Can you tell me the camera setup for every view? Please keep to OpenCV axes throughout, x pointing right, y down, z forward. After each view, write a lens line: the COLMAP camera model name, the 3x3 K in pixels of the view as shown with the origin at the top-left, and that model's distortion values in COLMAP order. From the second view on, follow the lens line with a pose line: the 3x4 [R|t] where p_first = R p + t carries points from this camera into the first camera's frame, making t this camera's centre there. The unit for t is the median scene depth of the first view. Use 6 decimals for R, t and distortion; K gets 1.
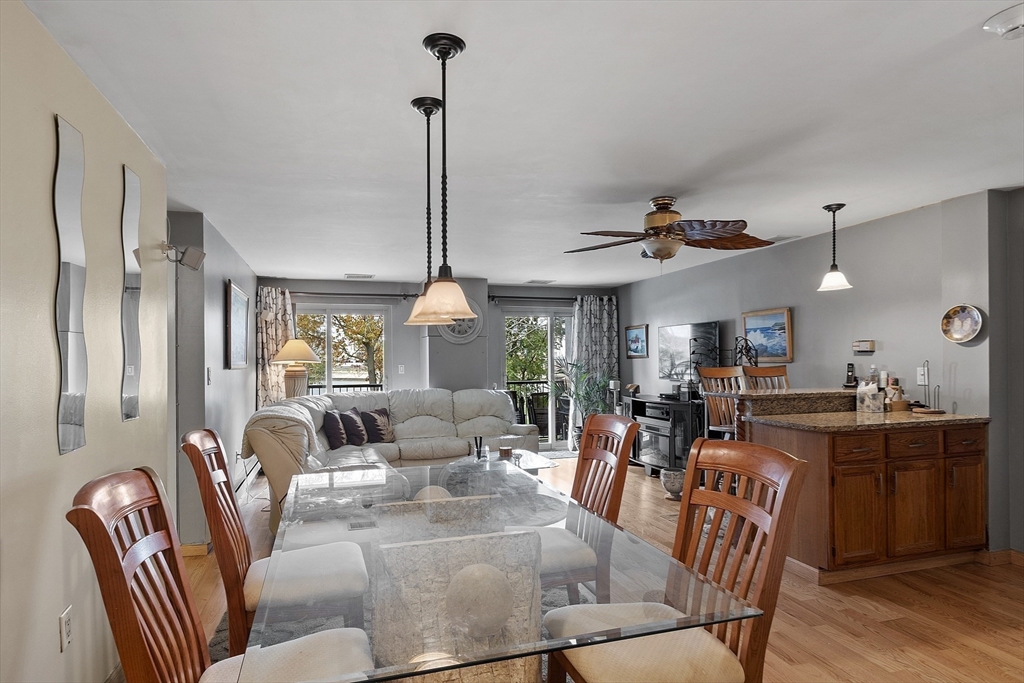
lens RADIAL K [[558.6, 0, 510.7], [0, 558.6, 332.8], [0, 0, 1]] dist [0.000097, -0.000073]
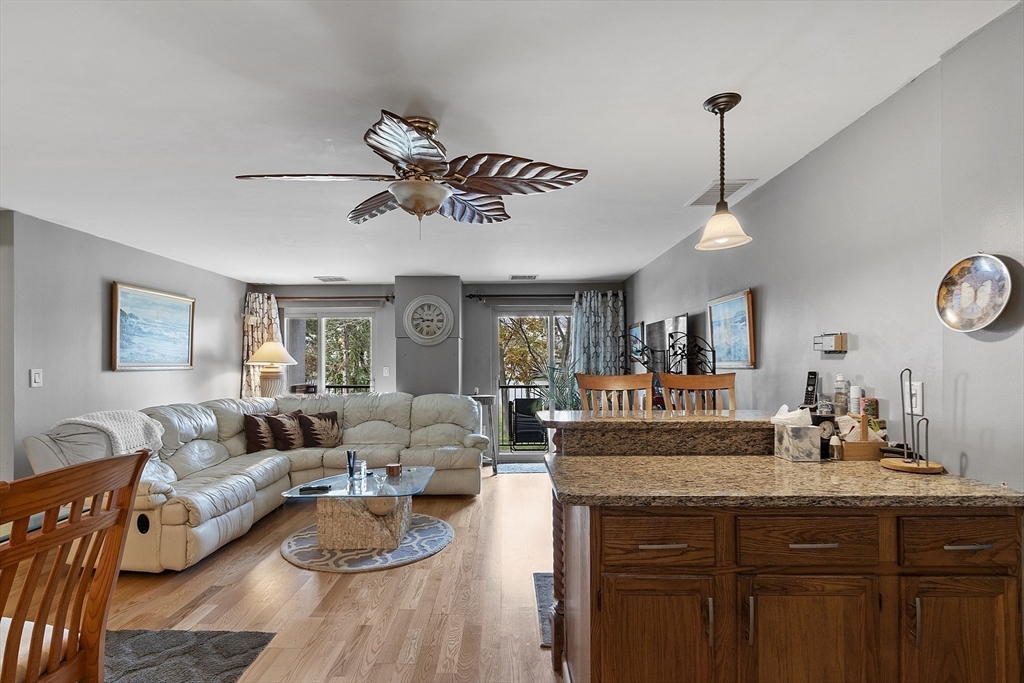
lens RADIAL K [[488.0, 0, 512.0], [0, 488.0, 341.5], [0, 0, 1]] dist [0.000783, 0.000147]
pose [[0.951811, -0.007929, -0.306584, 0.447339], [0.009730, 0.999943, 0.004347, 0.015646], [0.306532, -0.007121, 0.951834, 0.381070]]
